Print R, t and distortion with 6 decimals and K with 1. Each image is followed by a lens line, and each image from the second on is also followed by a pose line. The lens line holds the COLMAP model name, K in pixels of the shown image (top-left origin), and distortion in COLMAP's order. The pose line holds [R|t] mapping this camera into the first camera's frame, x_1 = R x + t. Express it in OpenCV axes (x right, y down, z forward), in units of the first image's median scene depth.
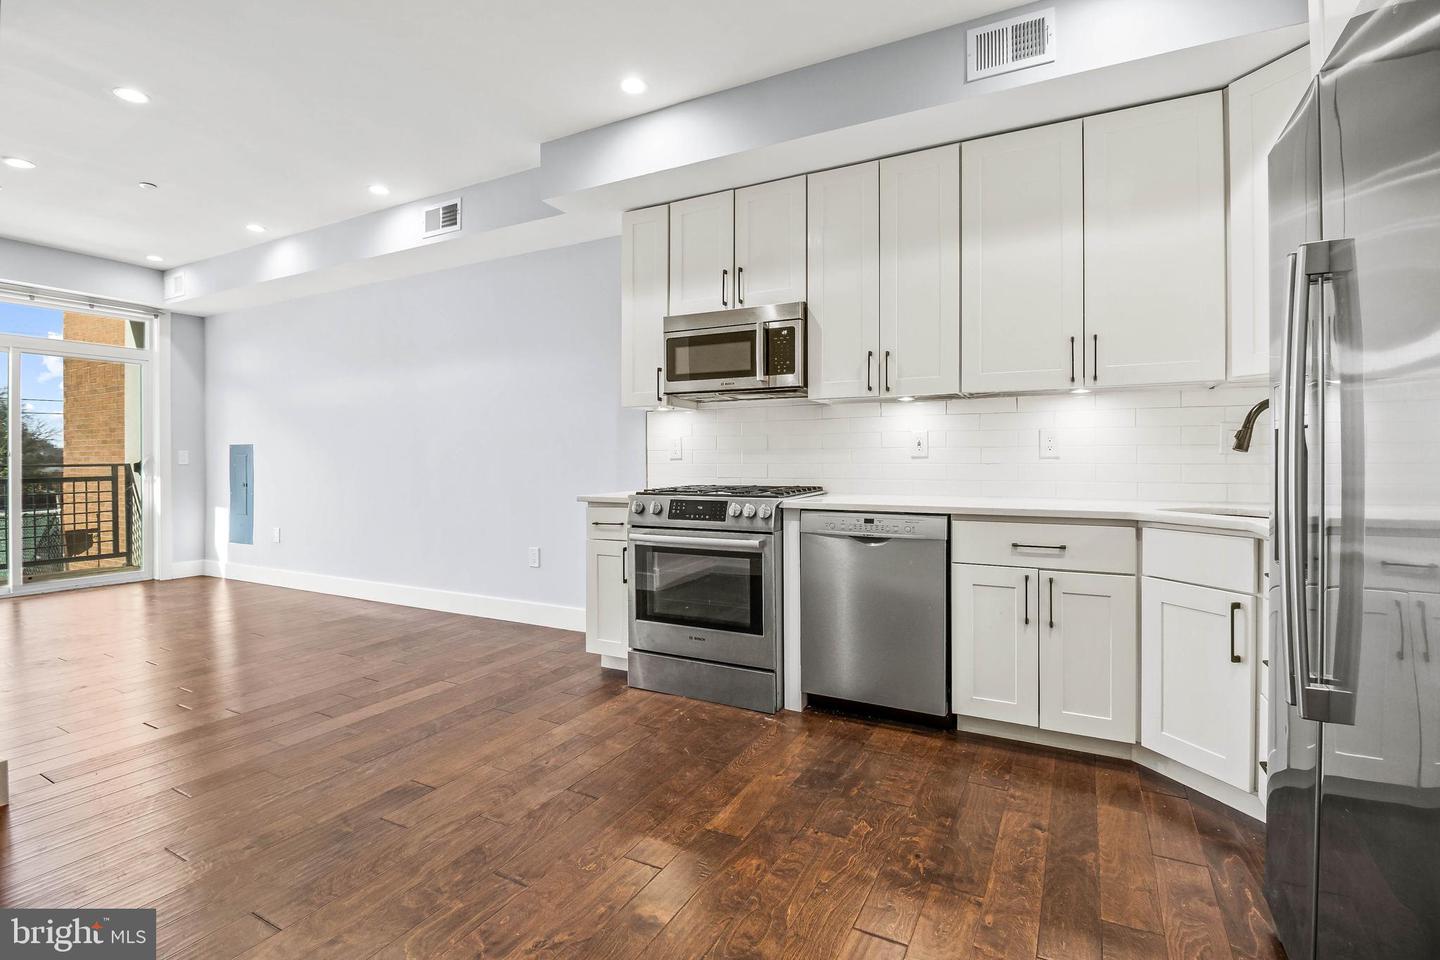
lens RADIAL K [[673.9, 0, 729.8], [0, 673.9, 462.4], [0, 0, 1]] dist [0.021573, -0.010359]
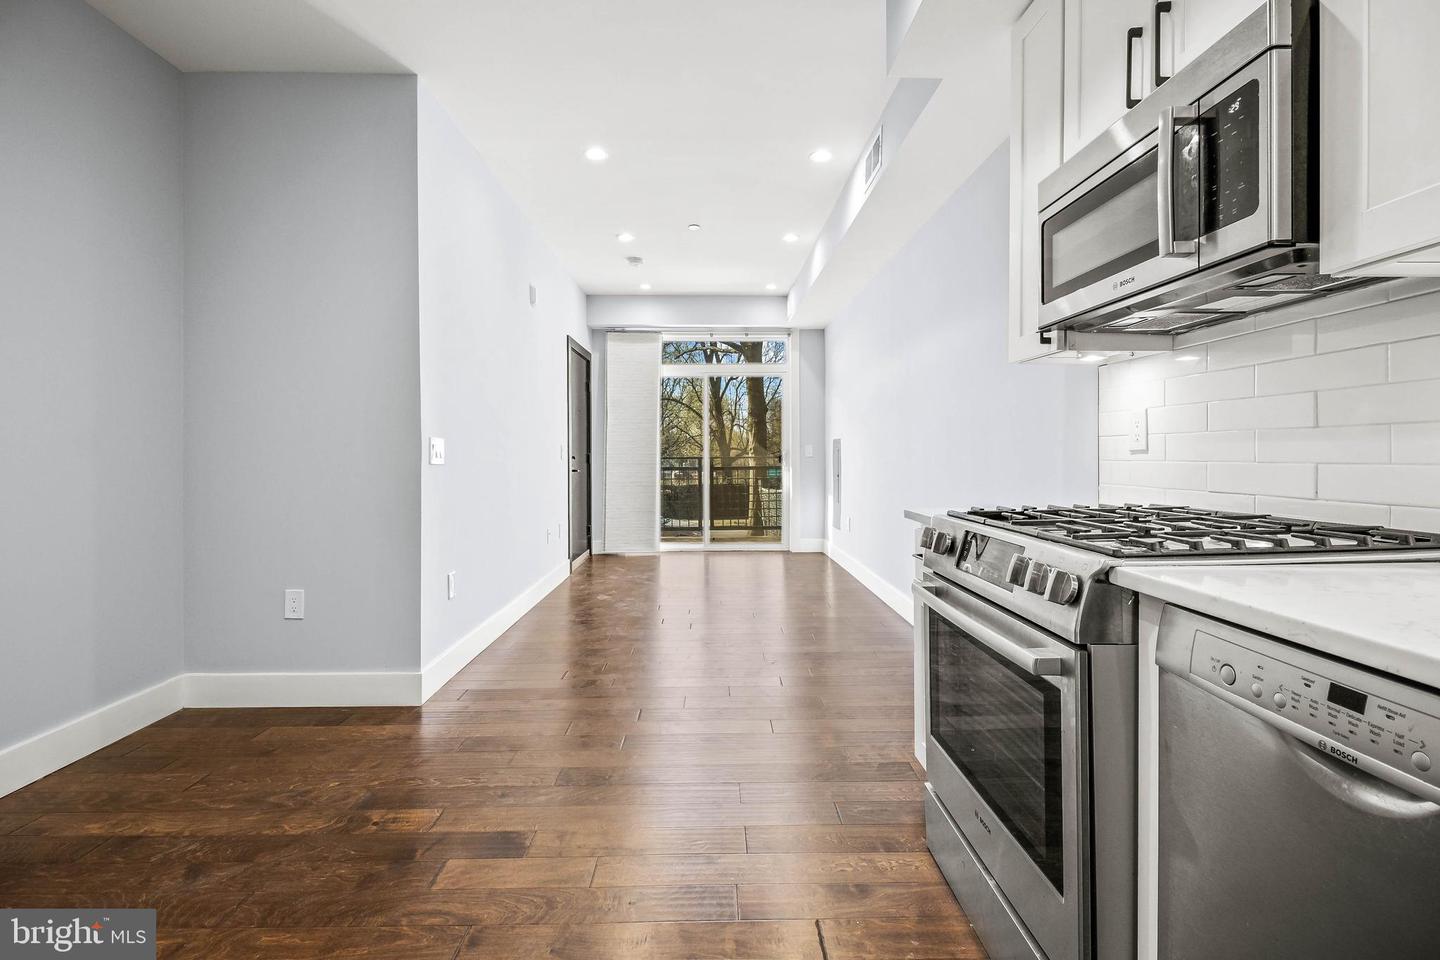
lens RADIAL K [[673.9, 0, 708.6], [0, 673.9, 464.1], [0, 0, 1]] dist [0.021573, -0.010359]
pose [[0.470381, 0.012476, -0.882375, 0.310635], [0.001768, 0.999885, 0.015080, -0.005812], [0.882462, -0.008654, 0.470304, 0.646559]]
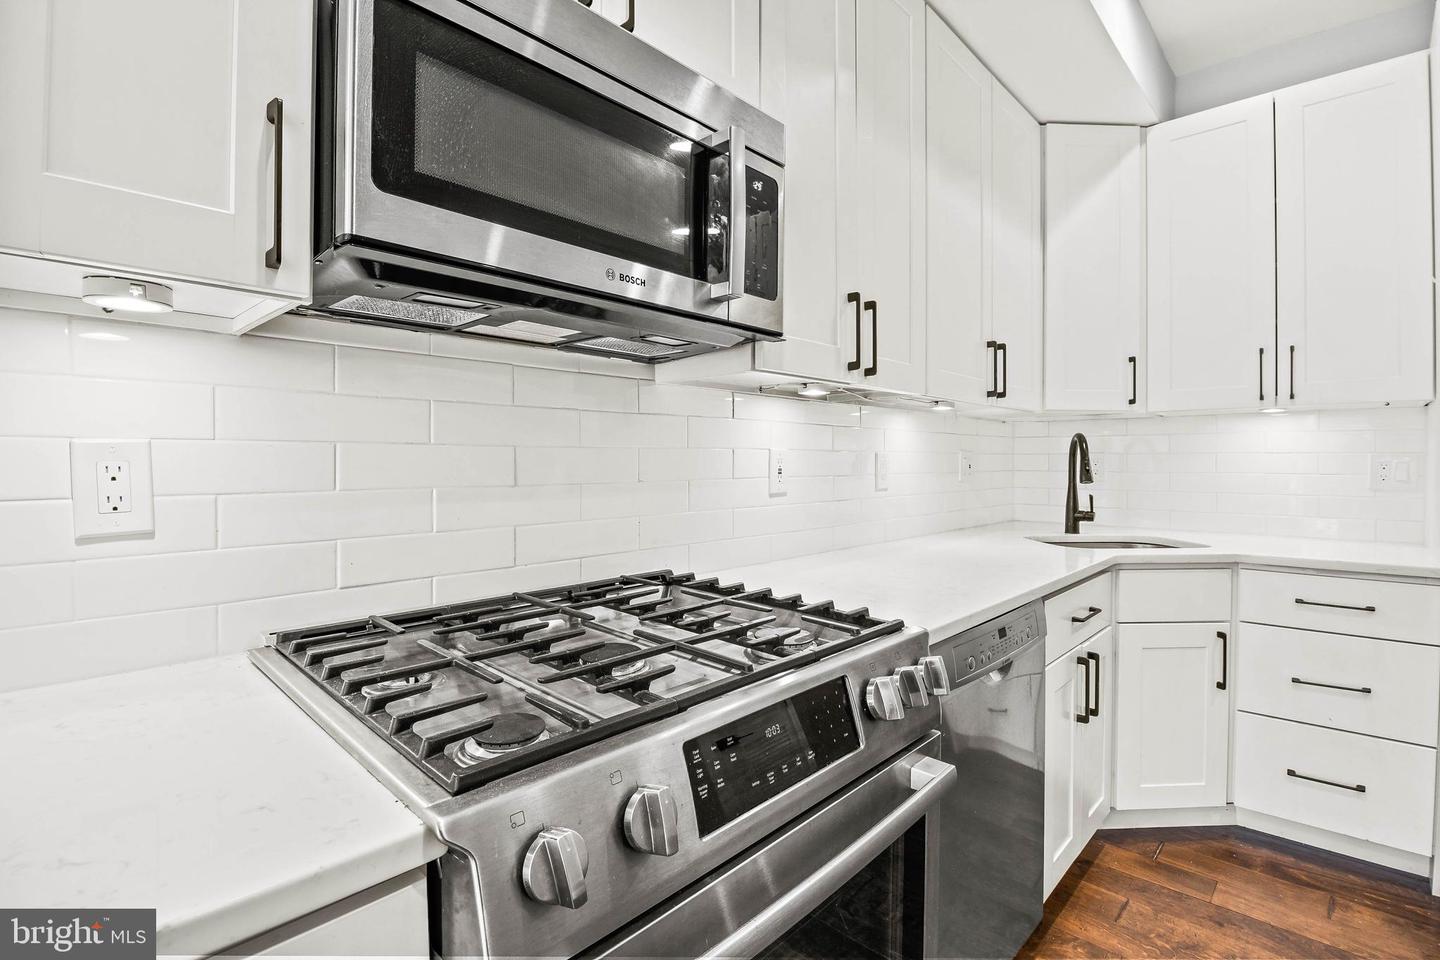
lens RADIAL K [[673.9, 0, 717.2], [0, 673.9, 457.7], [0, 0, 1]] dist [0.021573, -0.010359]
pose [[0.287861, 0.005675, 0.957655, -0.328711], [0.006332, 0.999949, -0.007828, -0.040087], [-0.957651, 0.008317, 0.287810, 1.030985]]
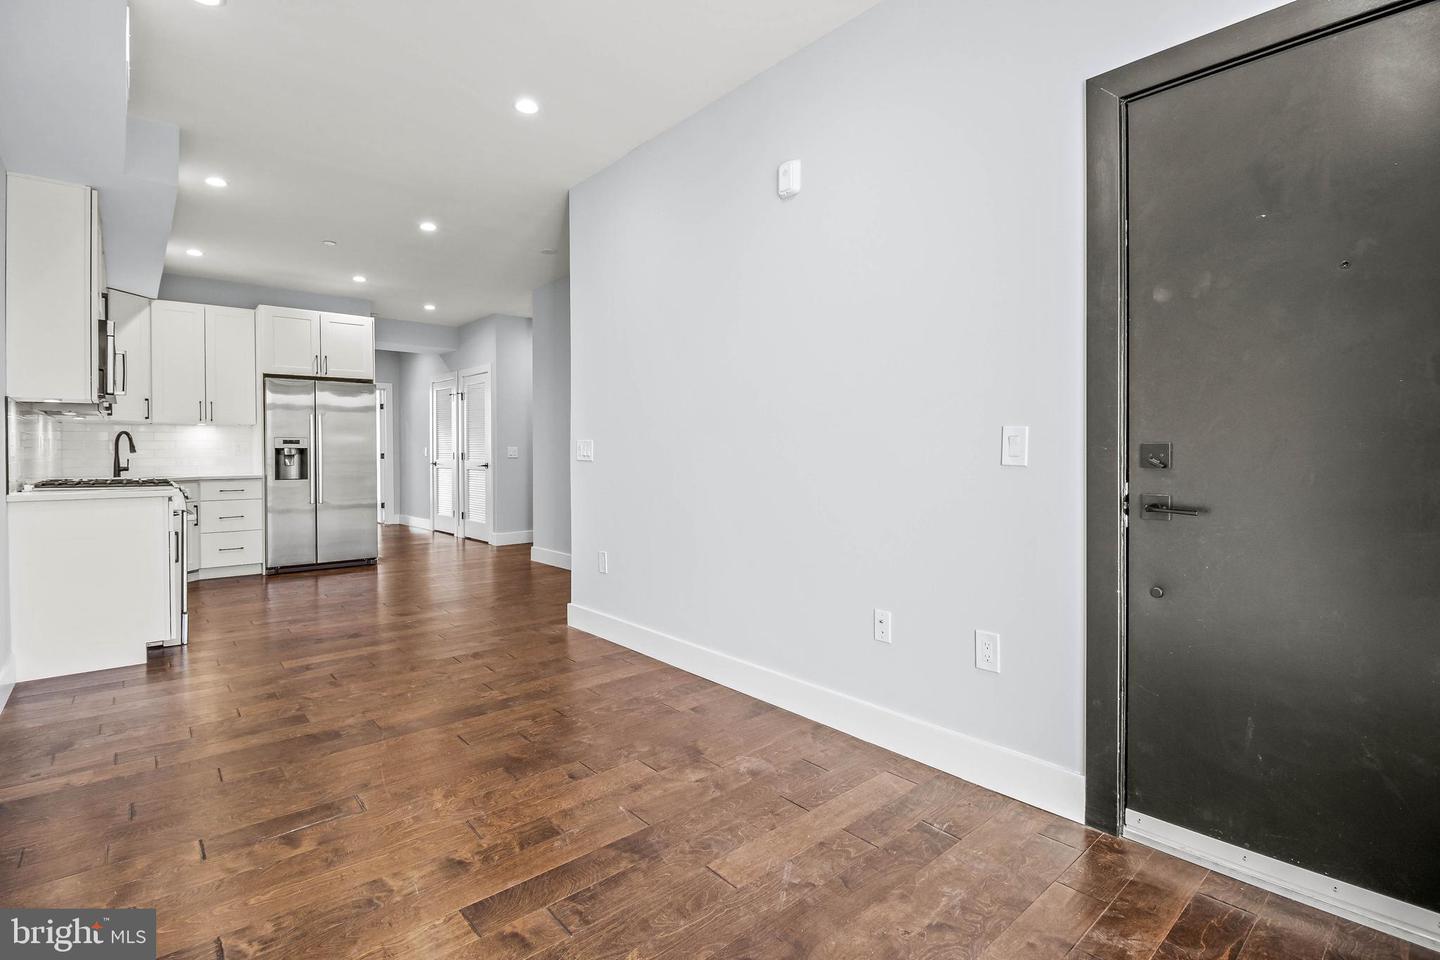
lens RADIAL K [[673.9, 0, 715.6], [0, 673.9, 458.1], [0, 0, 1]] dist [0.021573, -0.010359]
pose [[-0.926457, -0.000524, 0.376401, -1.719853], [0.005033, 0.999892, 0.013781, -0.014379], [-0.376368, 0.014662, -0.926354, 2.046055]]
